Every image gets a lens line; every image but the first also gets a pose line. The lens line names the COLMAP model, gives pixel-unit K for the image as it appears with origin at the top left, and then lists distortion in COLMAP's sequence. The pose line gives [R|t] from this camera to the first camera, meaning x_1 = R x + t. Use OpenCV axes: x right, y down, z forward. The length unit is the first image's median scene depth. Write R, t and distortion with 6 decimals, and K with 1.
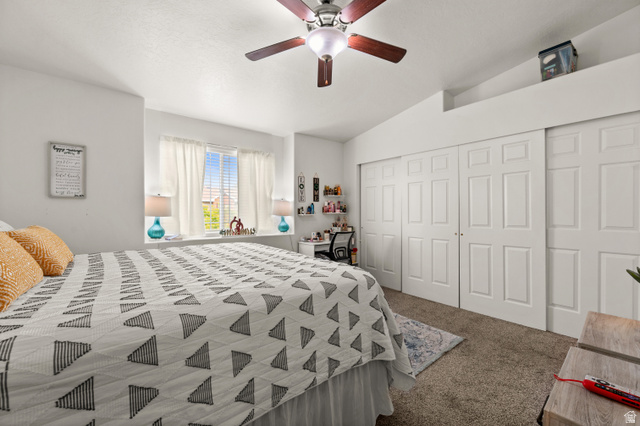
lens RADIAL K [[254.9, 0, 320.6], [0, 254.9, 211.9], [0, 0, 1]] dist [0.000189, -0.001243]
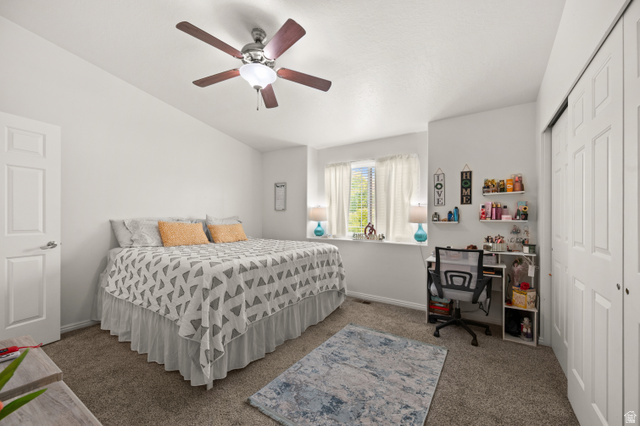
lens RADIAL K [[254.9, 0, 329.6], [0, 254.9, 218.4], [0, 0, 1]] dist [0.000189, -0.001243]
pose [[0.310523, 0.001997, -0.950564, 0.594644], [-0.005464, 0.999985, 0.000315, 0.001070], [0.950550, 0.005096, 0.310529, 0.454779]]
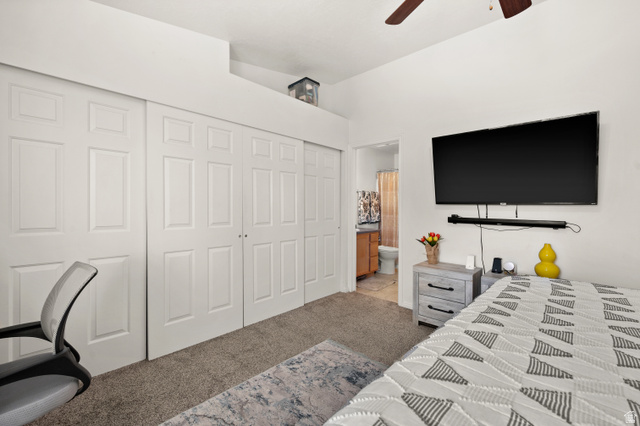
lens RADIAL K [[265.9, 0, 319.8], [0, 265.9, 212.2], [0, 0, 1]] dist [0.000265, -0.000255]
pose [[-0.107051, 0.001080, 0.994253, -0.264909], [0.006638, 0.999978, -0.000372, 0.011799], [-0.994231, 0.006560, -0.107056, 0.703819]]
